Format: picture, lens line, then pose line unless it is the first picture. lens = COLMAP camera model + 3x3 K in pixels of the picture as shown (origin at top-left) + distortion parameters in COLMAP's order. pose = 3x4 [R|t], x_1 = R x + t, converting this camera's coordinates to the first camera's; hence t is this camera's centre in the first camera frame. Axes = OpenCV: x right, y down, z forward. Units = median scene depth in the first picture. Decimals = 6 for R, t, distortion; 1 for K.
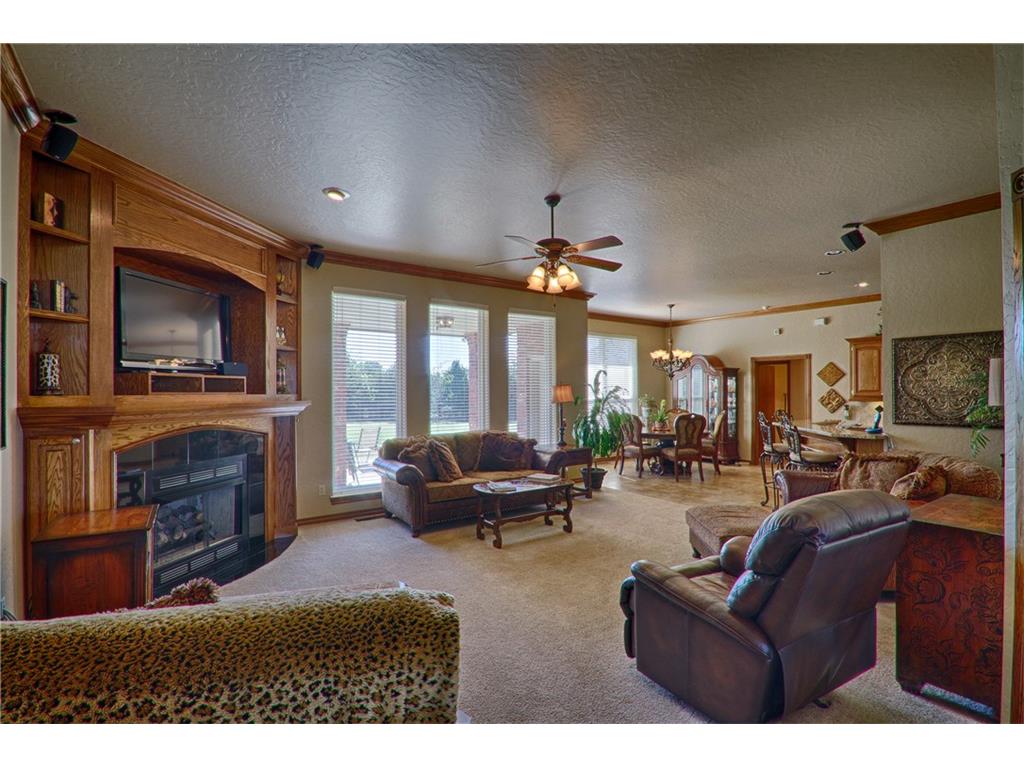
lens RADIAL K [[485.2, 0, 512.0], [0, 485.2, 384.0], [0, 0, 1]] dist [-0.002006, -0.000513]
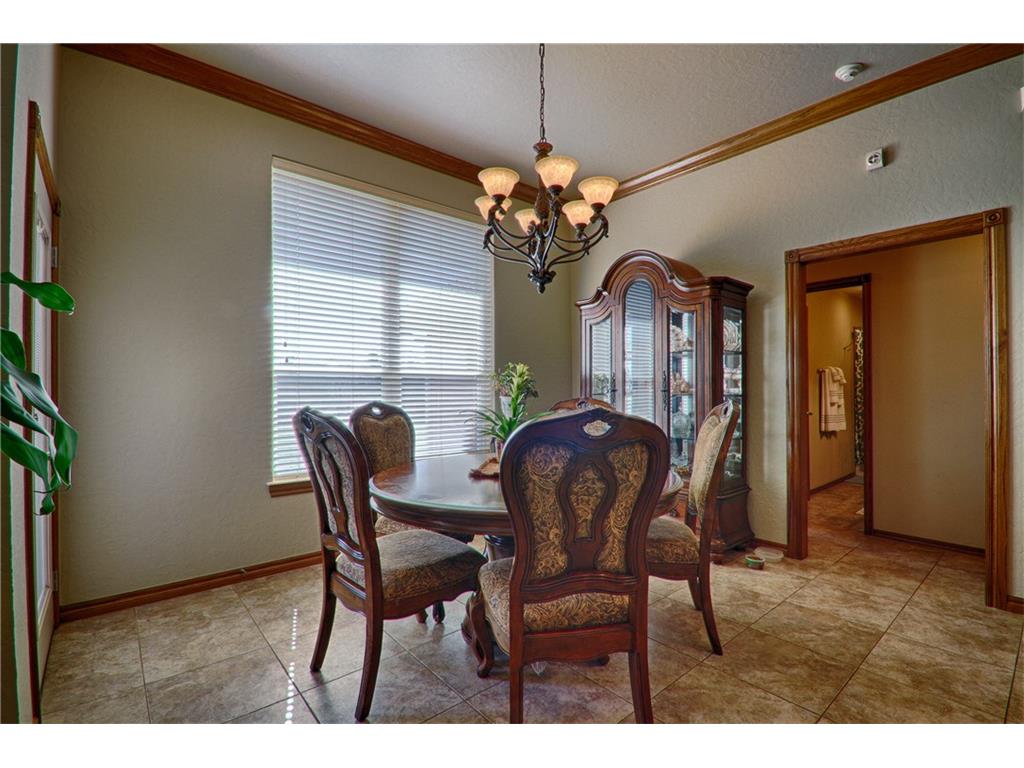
lens RADIAL K [[485.2, 0, 512.0], [0, 485.2, 384.0], [0, 0, 1]] dist [-0.002006, -0.000513]
pose [[0.995474, 0.005154, 0.094889, 0.264074], [-0.005118, 0.999987, -0.000625, 0.041491], [-0.094891, 0.000137, 0.995488, 0.672372]]
